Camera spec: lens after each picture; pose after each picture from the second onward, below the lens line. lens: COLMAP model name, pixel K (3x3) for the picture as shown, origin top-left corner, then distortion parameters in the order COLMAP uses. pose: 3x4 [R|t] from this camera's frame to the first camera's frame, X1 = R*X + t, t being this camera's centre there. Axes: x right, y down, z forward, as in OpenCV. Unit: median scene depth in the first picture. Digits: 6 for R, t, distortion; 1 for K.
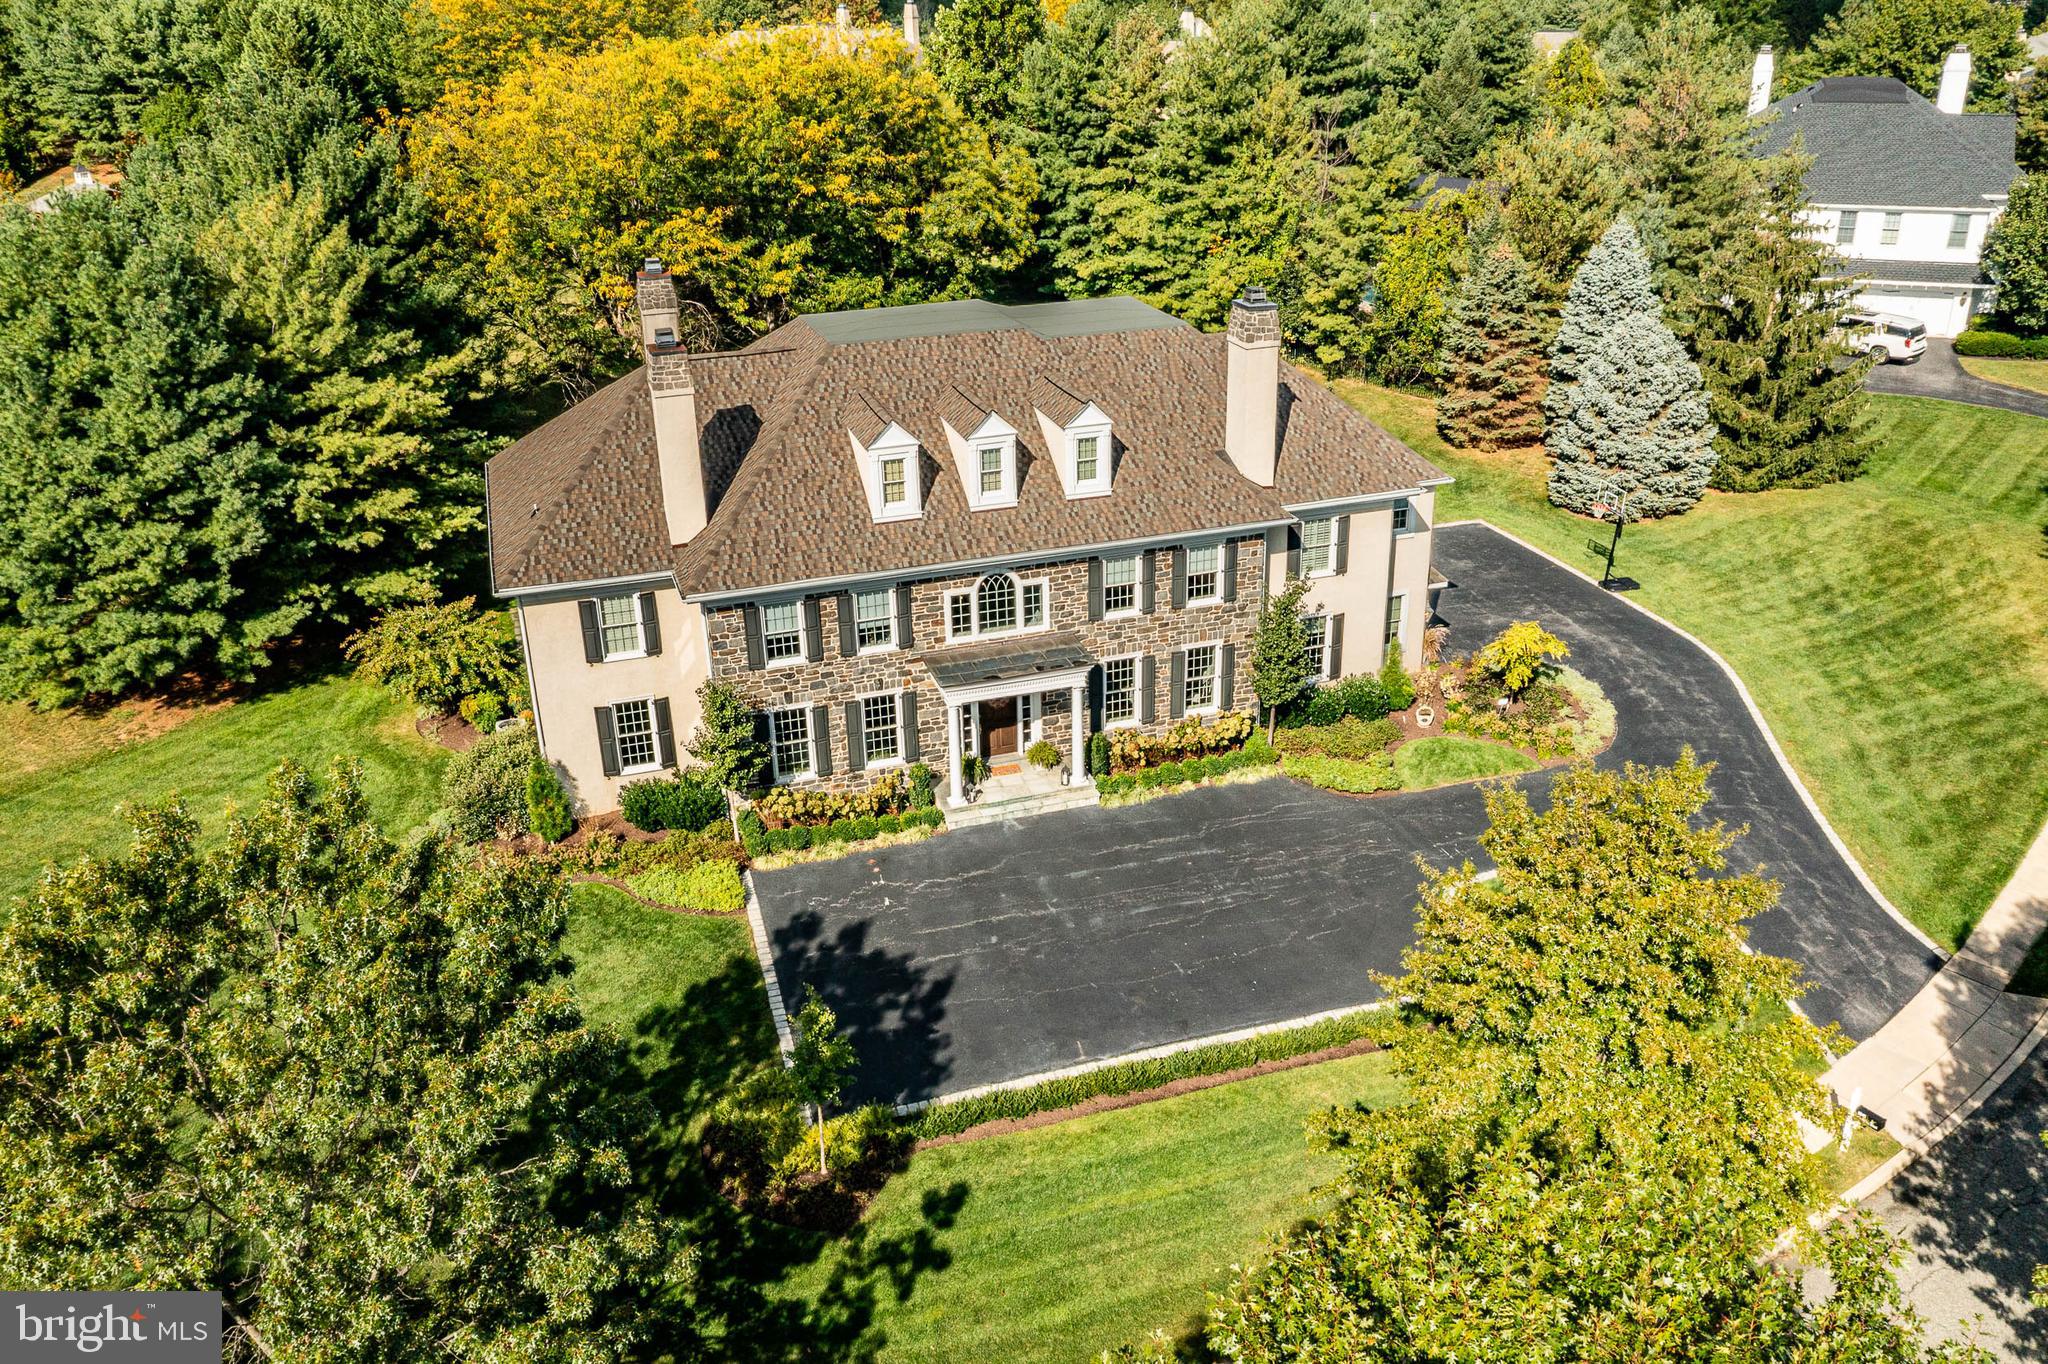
lens RADIAL K [[1612.2, 0, 1025.3], [0, 1612.2, 687.2], [0, 0, 1]] dist [-0.011905, 0.002936]
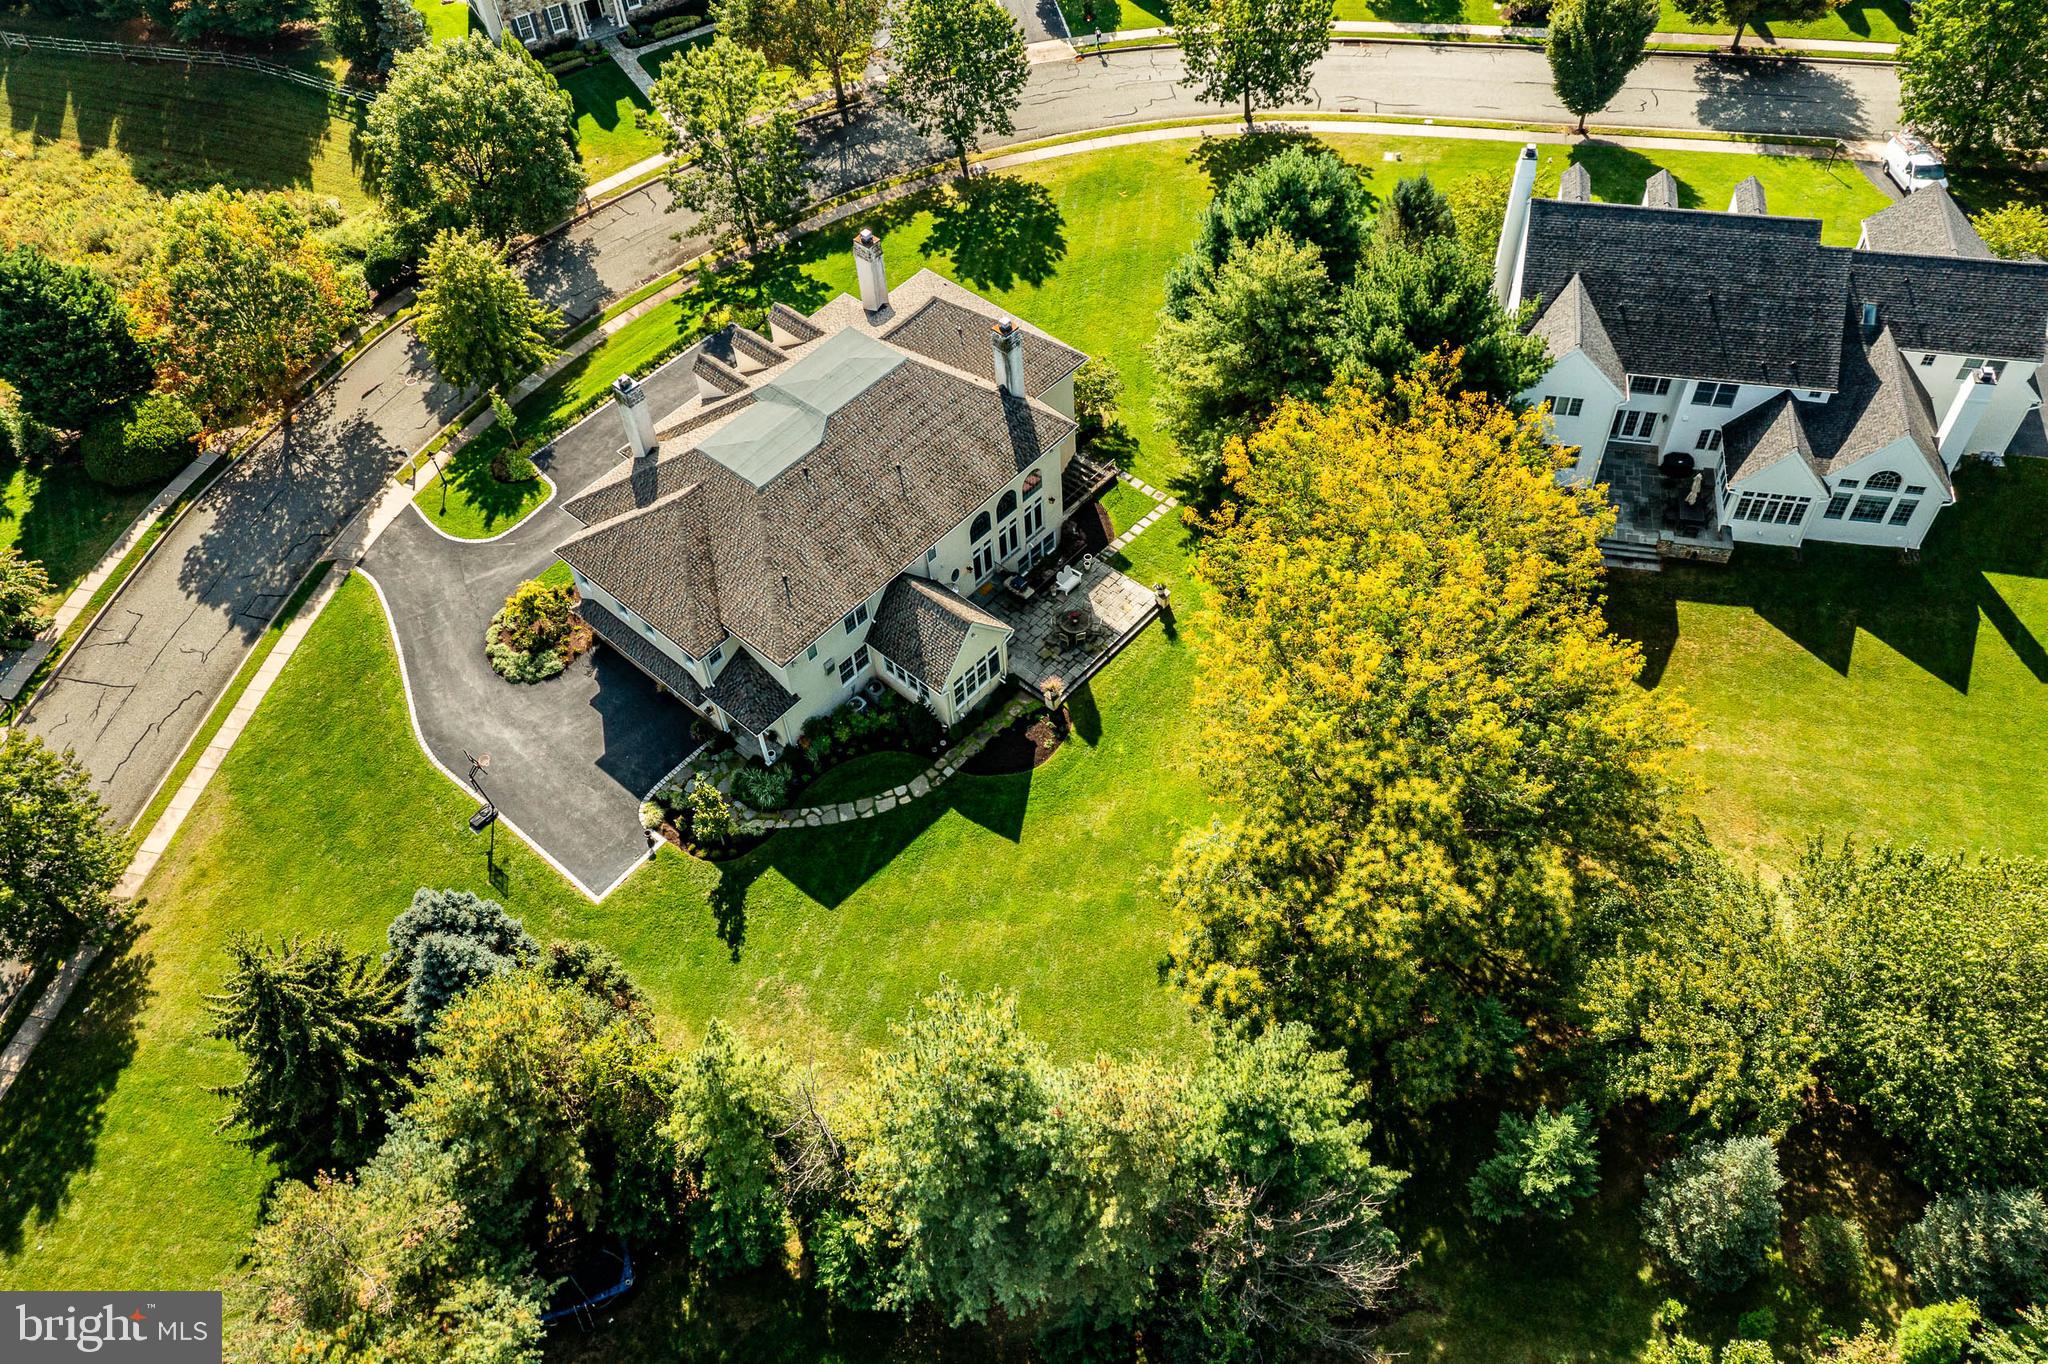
lens RADIAL K [[1612.2, 0, 1022.3], [0, 1612.2, 683.3], [0, 0, 1]] dist [-0.011905, 0.002936]
pose [[-0.860483, 0.436853, -0.262161, 0.350656], [-0.148430, 0.277291, 0.949251, -1.784444], [0.487378, 0.855727, -0.173763, 1.675758]]
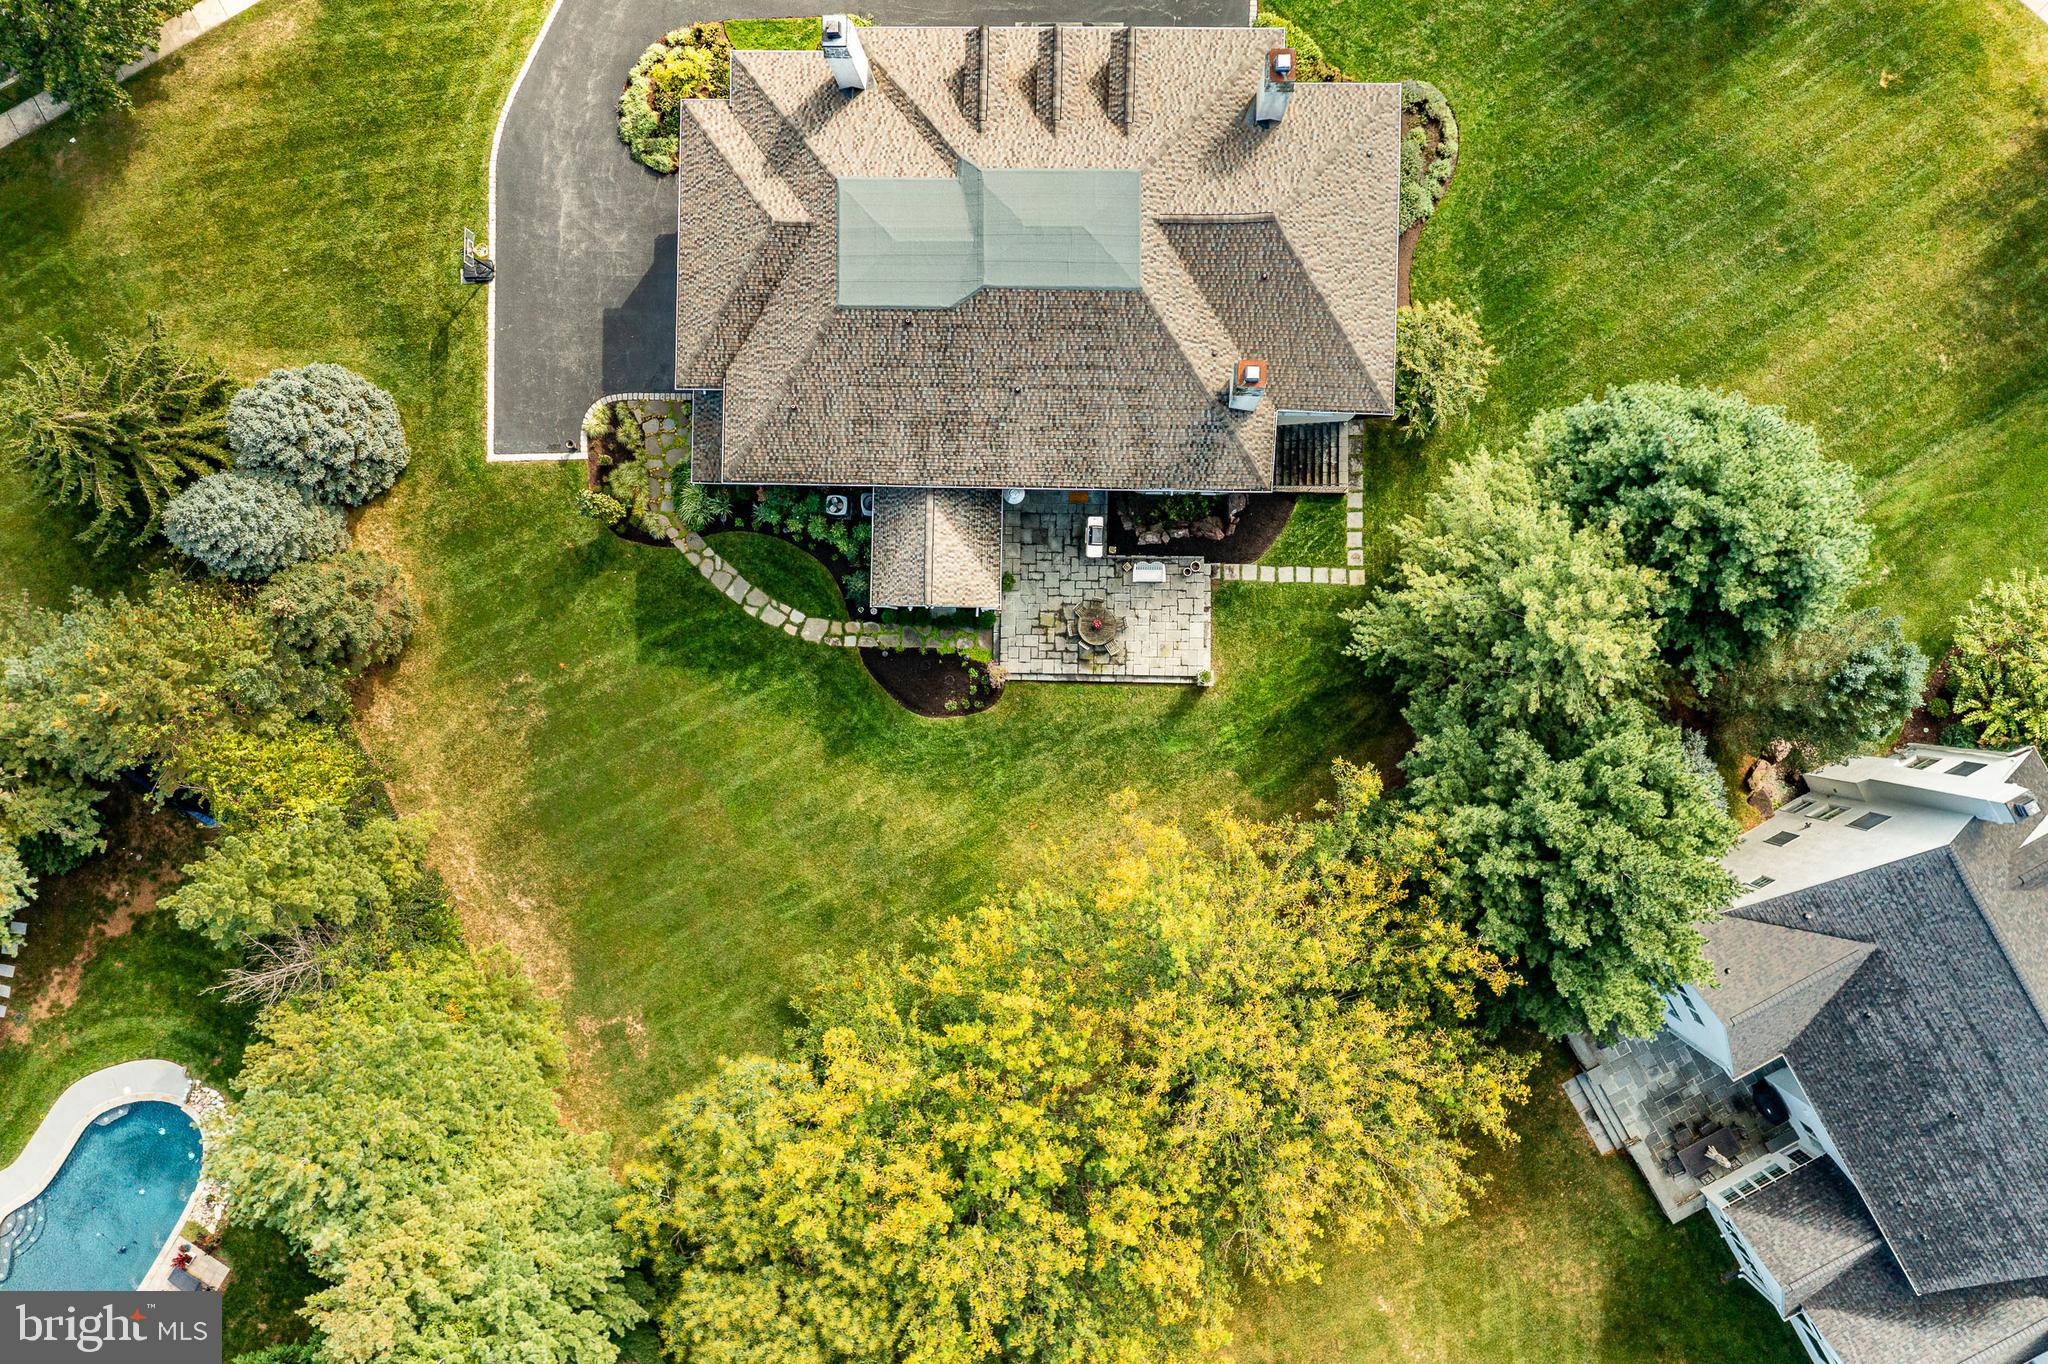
lens RADIAL K [[1612.2, 0, 1037.9], [0, 1612.2, 679.4], [0, 0, 1]] dist [-0.011905, 0.002936]
pose [[-0.942026, -0.327562, 0.072736, -0.260363], [0.207532, -0.398454, 0.893401, -1.443452], [-0.263662, 0.856702, 0.443333, 0.762035]]
